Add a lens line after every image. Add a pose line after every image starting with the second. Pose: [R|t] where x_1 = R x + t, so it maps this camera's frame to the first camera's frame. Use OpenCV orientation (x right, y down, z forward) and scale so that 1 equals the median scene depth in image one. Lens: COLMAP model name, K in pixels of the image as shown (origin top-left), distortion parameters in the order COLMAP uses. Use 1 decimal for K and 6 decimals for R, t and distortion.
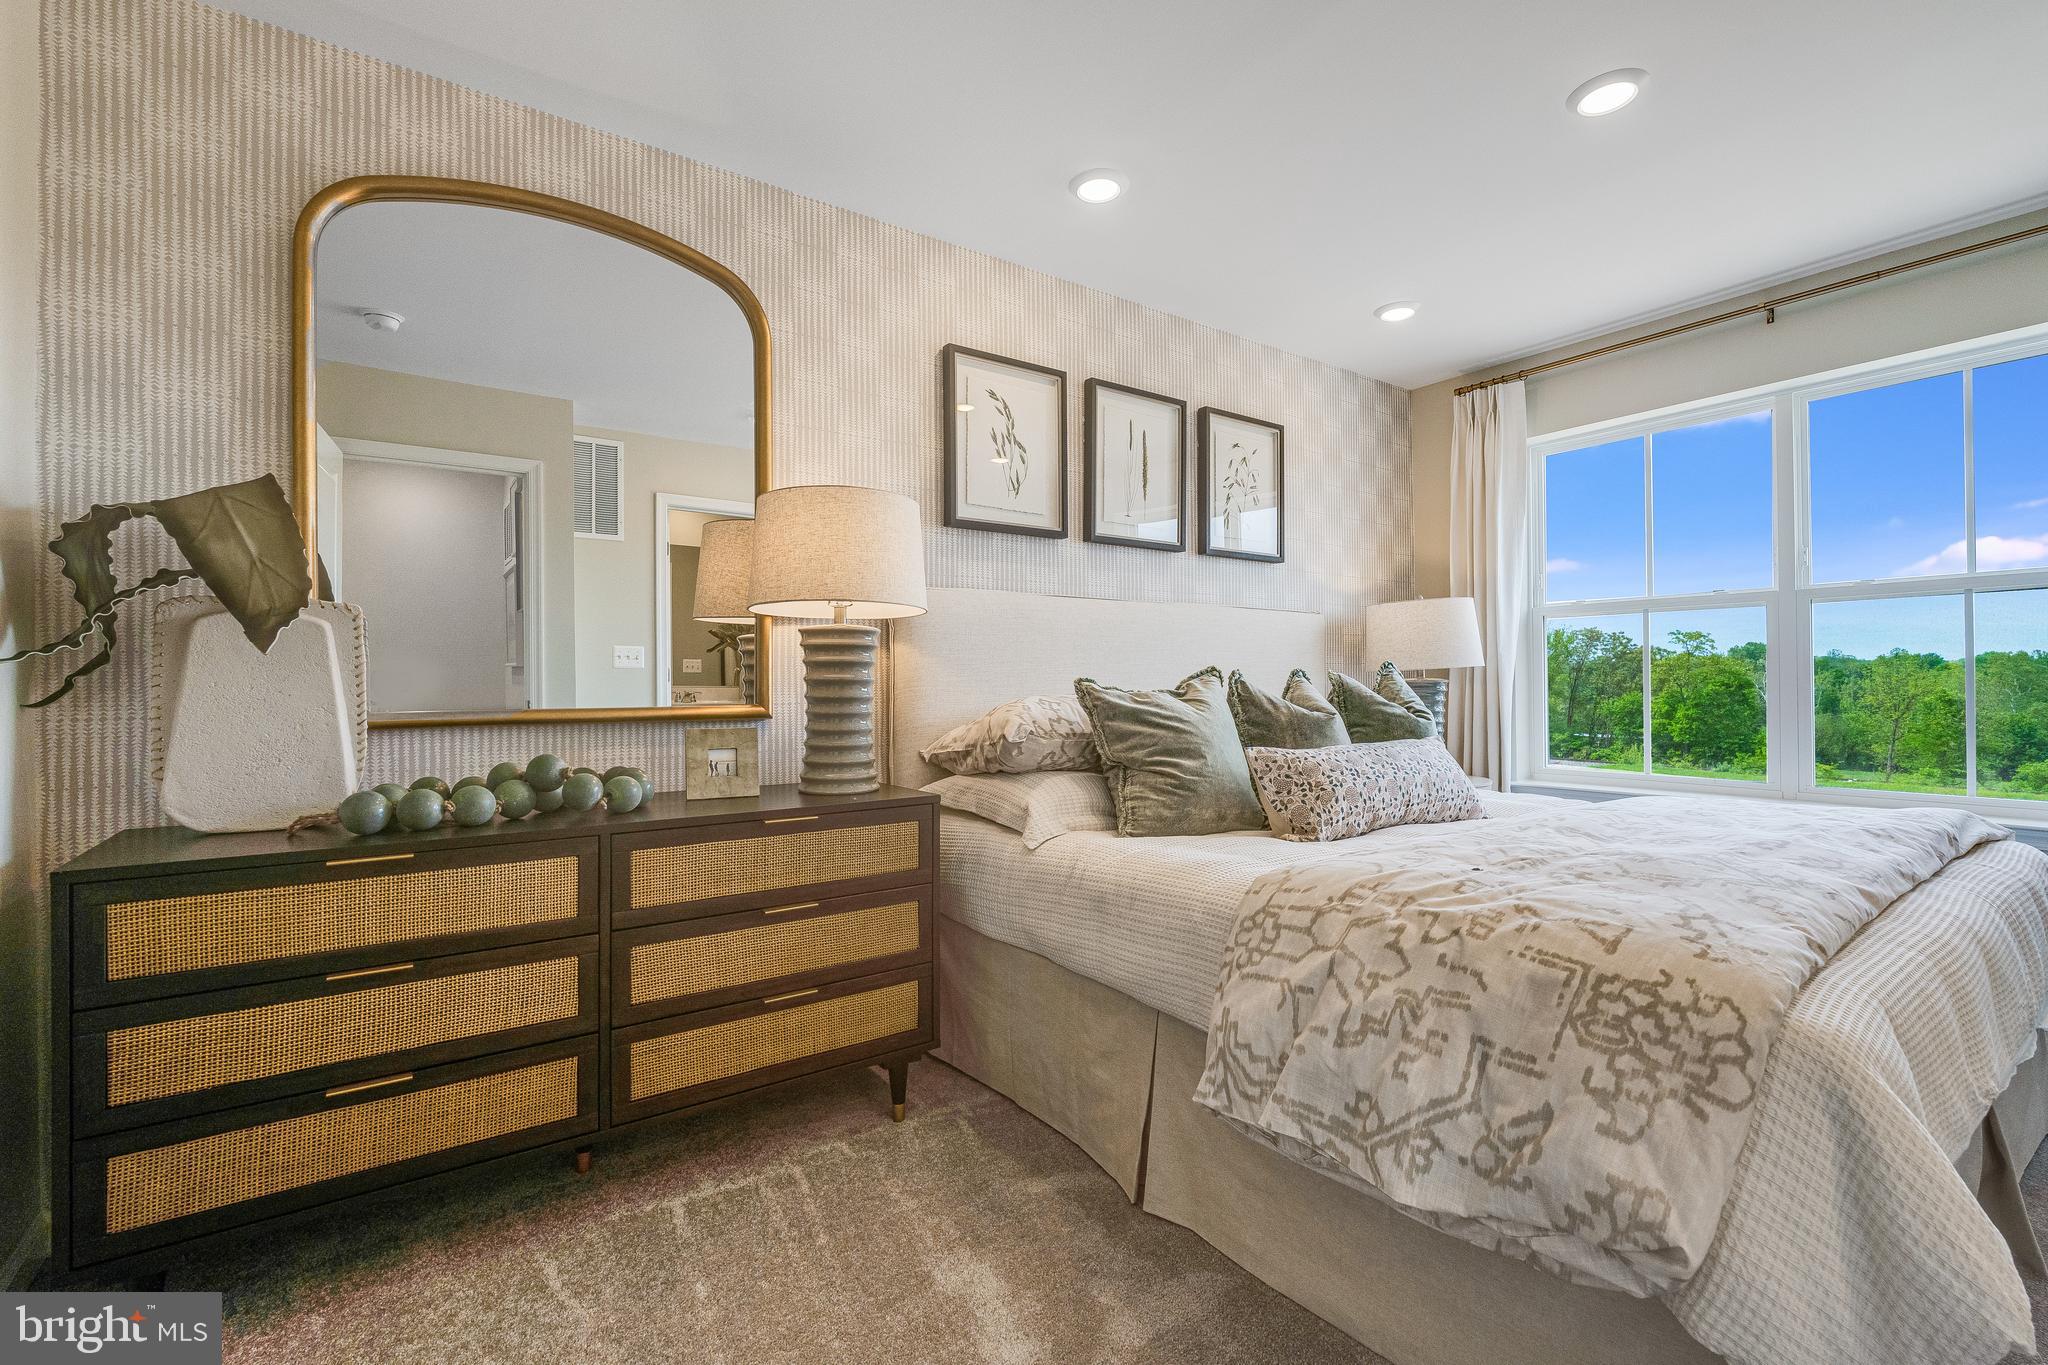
lens RADIAL K [[971.9, 0, 1024.0], [0, 971.9, 682.5], [0, 0, 1]] dist [-0.000935, -0.000405]
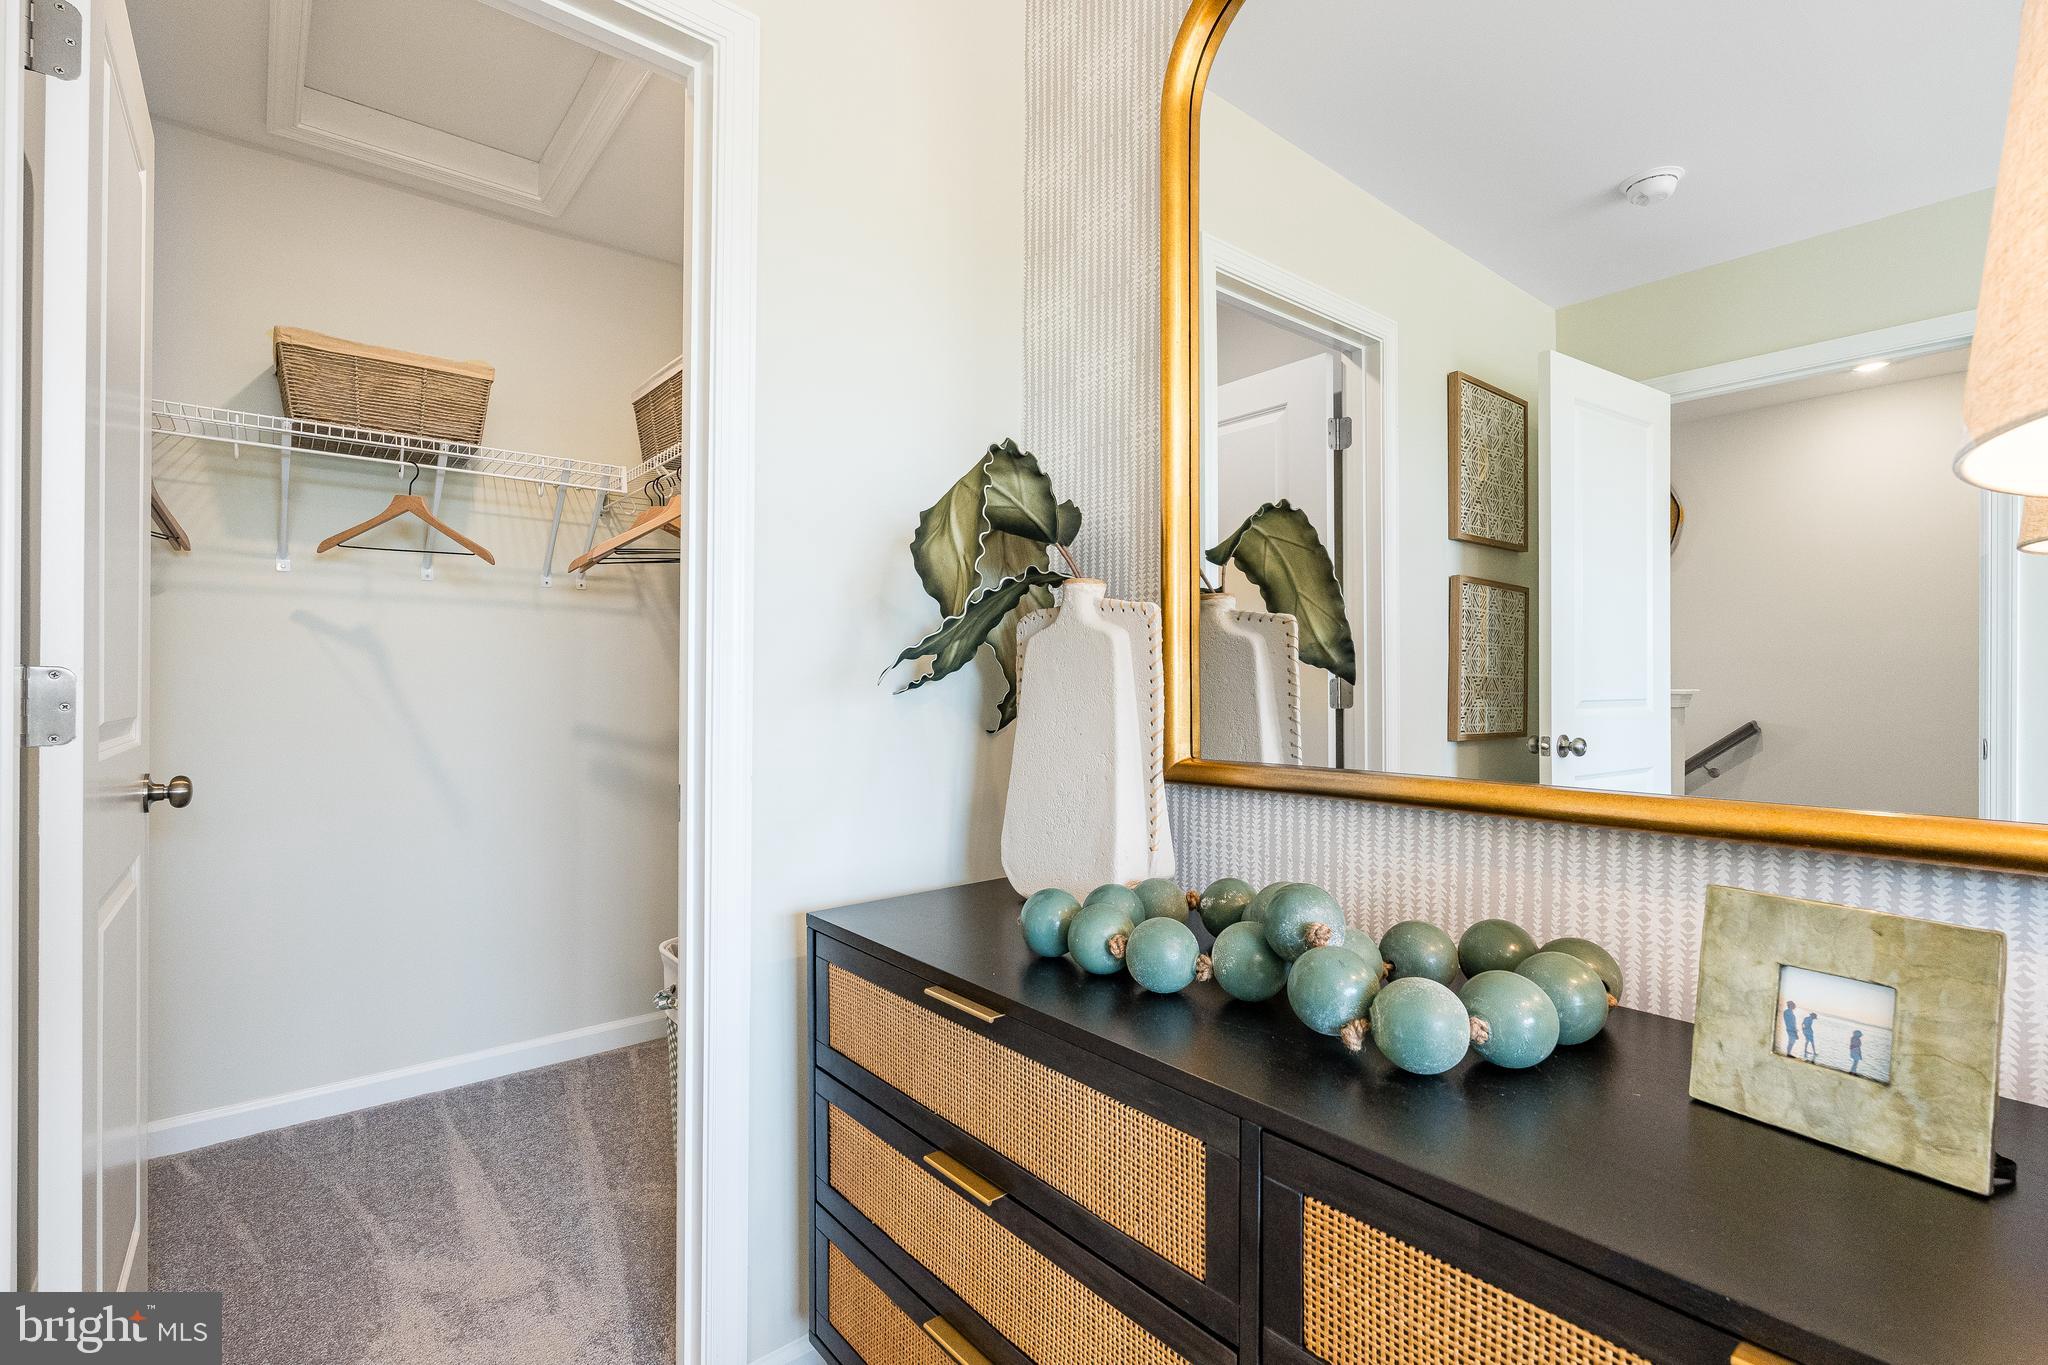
lens RADIAL K [[926.0, 0, 1024.0], [0, 926.0, 682.5], [0, 0, 1]] dist [-0.001973, -0.000125]
pose [[0.089527, 0.006381, -0.995964, -0.048644], [-0.003314, 0.999976, 0.006109, -0.025462], [0.995979, 0.002754, 0.089546, 0.757497]]
